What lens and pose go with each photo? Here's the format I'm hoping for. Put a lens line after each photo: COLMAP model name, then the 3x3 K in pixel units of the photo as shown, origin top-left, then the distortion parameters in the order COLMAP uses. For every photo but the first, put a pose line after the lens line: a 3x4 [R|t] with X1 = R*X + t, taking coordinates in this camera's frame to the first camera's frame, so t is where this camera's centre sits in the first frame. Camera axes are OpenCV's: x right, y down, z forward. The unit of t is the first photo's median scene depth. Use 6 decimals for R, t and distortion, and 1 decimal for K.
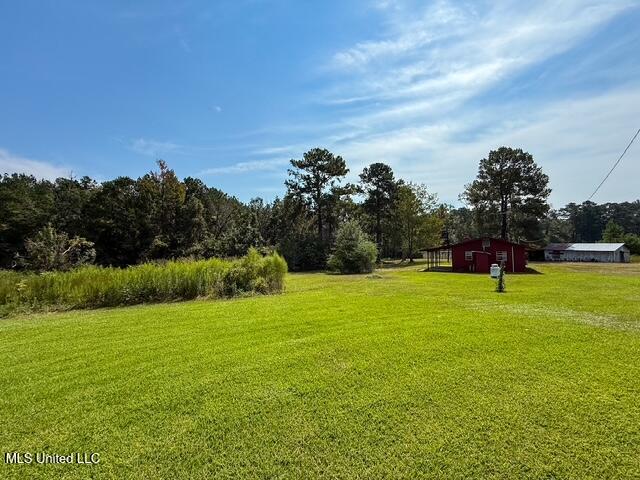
lens RADIAL K [[256.3, 0, 318.1], [0, 256.3, 239.5], [0, 0, 1]] dist [0.001901, 0.000083]
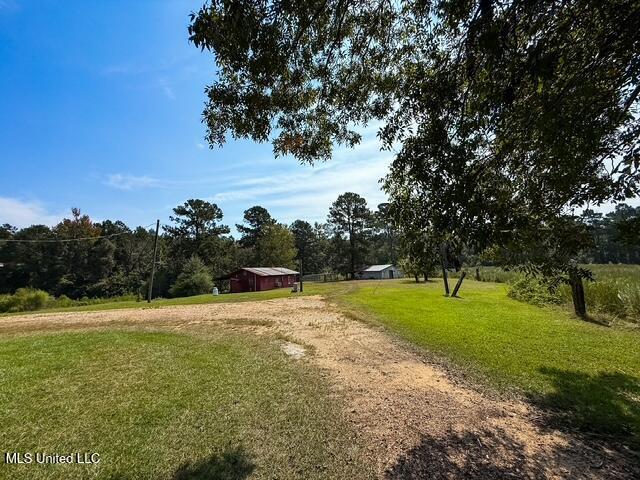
lens RADIAL K [[247.8, 0, 312.2], [0, 247.8, 224.7], [0, 0, 1]] dist [-0.000962, -0.000014]
pose [[0.995765, -0.037830, 0.083790, 0.652899], [0.050738, 0.986179, -0.157726, -0.007461], [-0.076665, 0.161309, 0.983922, -0.321713]]
